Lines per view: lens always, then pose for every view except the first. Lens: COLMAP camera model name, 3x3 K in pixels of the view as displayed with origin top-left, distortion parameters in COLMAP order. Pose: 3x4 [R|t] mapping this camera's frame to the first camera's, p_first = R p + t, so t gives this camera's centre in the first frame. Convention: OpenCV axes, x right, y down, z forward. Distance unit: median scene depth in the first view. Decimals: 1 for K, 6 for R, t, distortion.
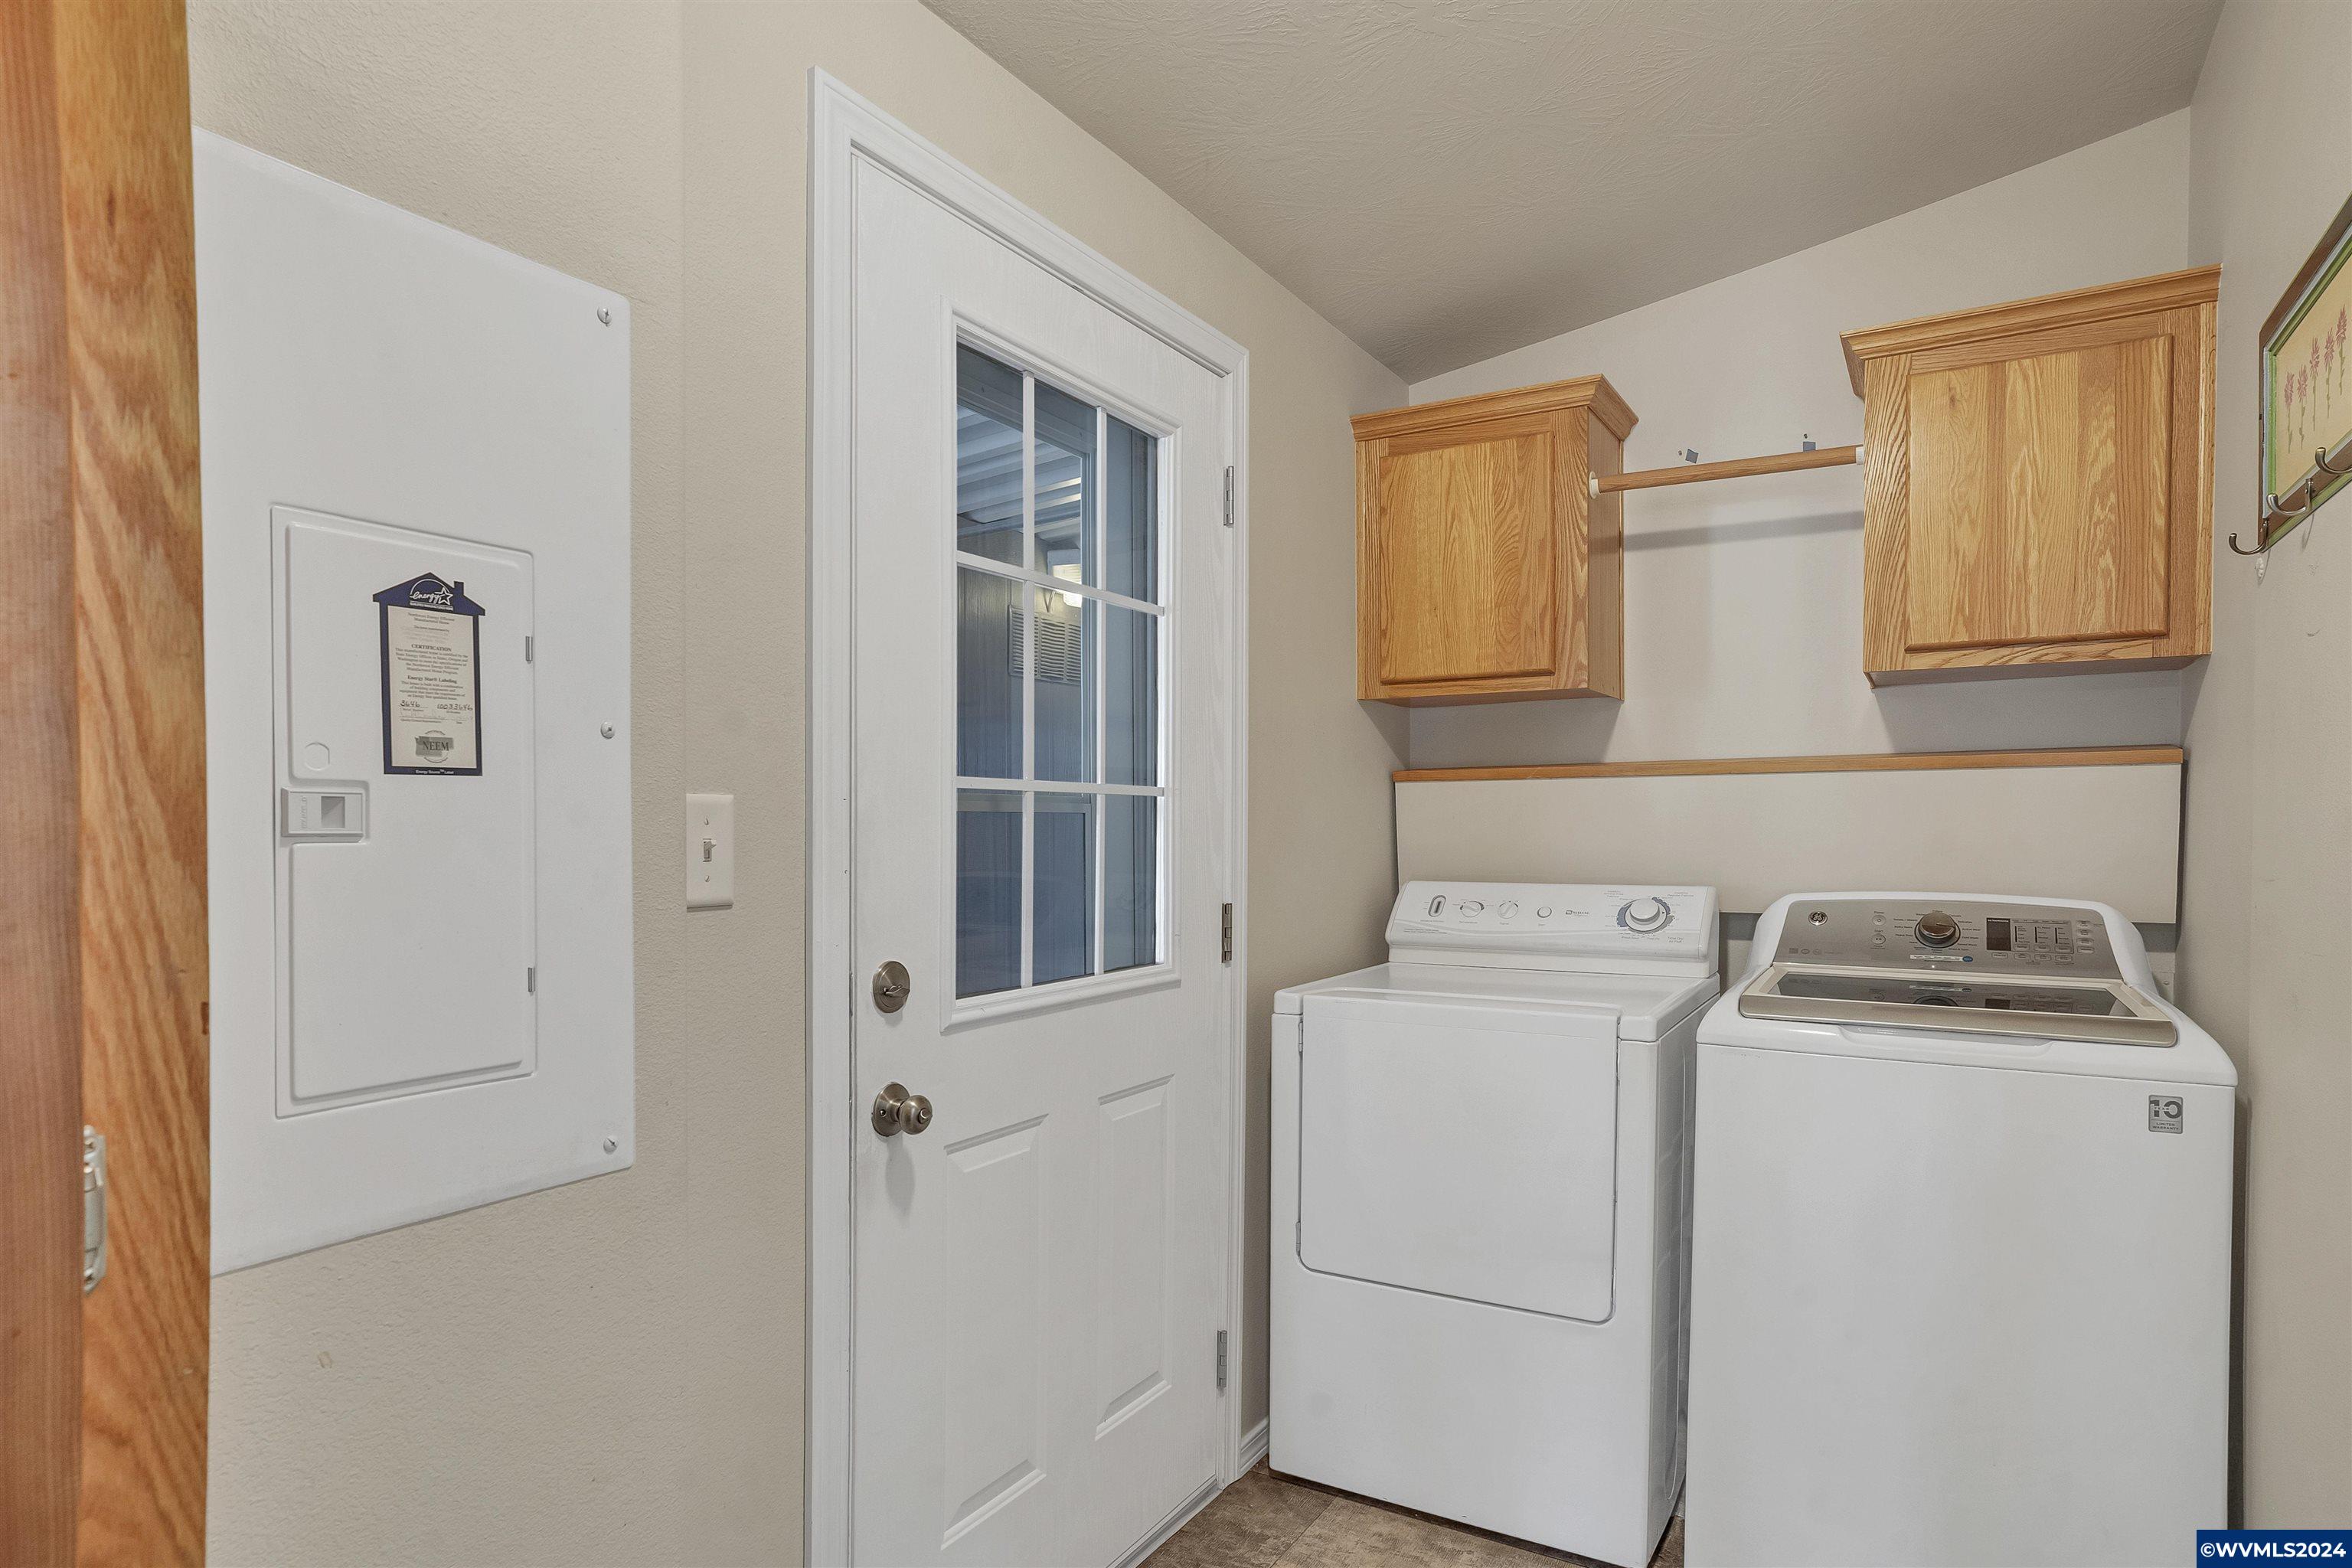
lens RADIAL K [[1236.2, 0, 1208.3], [0, 1236.2, 845.4], [0, 0, 1]] dist [-0.055746, 0.035437]
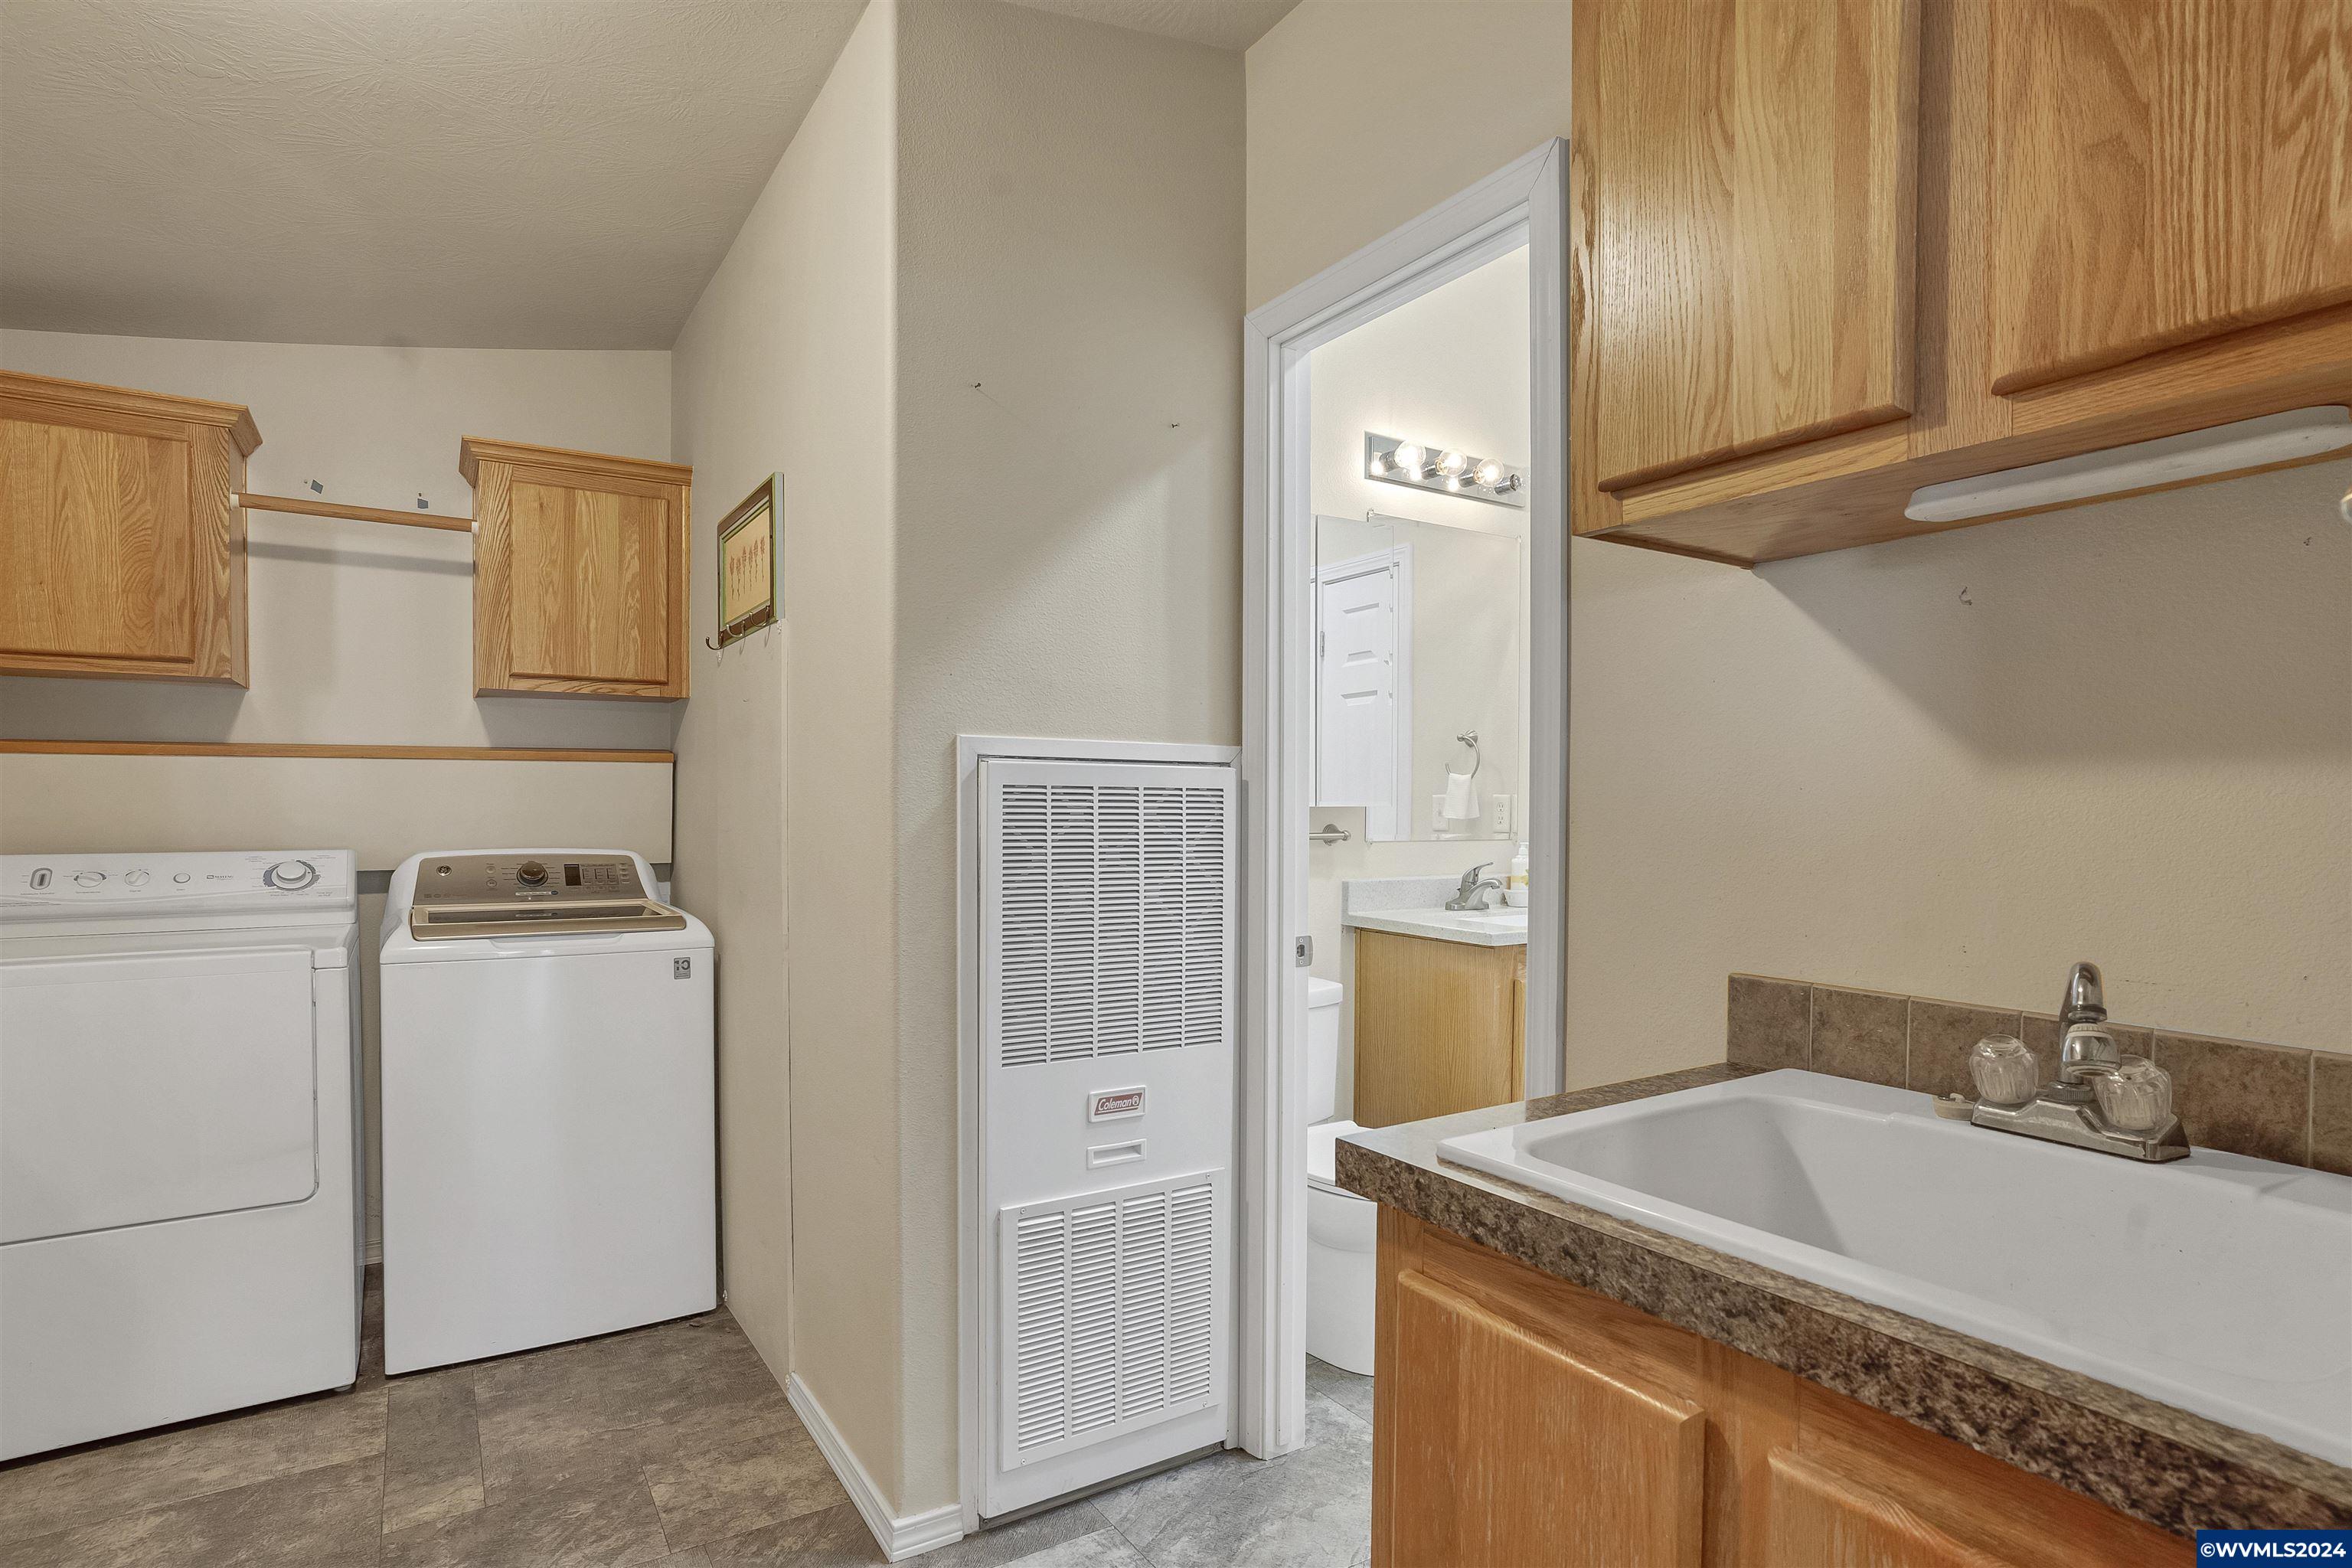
lens RADIAL K [[1236.2, 0, 1208.3], [0, 1236.2, 845.4], [0, 0, 1]] dist [-0.055746, 0.035437]
pose [[0.425524, -0.027528, 0.904529, -0.351480], [0.009594, 0.999618, 0.025908, 0.006532], [-0.904896, -0.002346, 0.425625, -0.320066]]
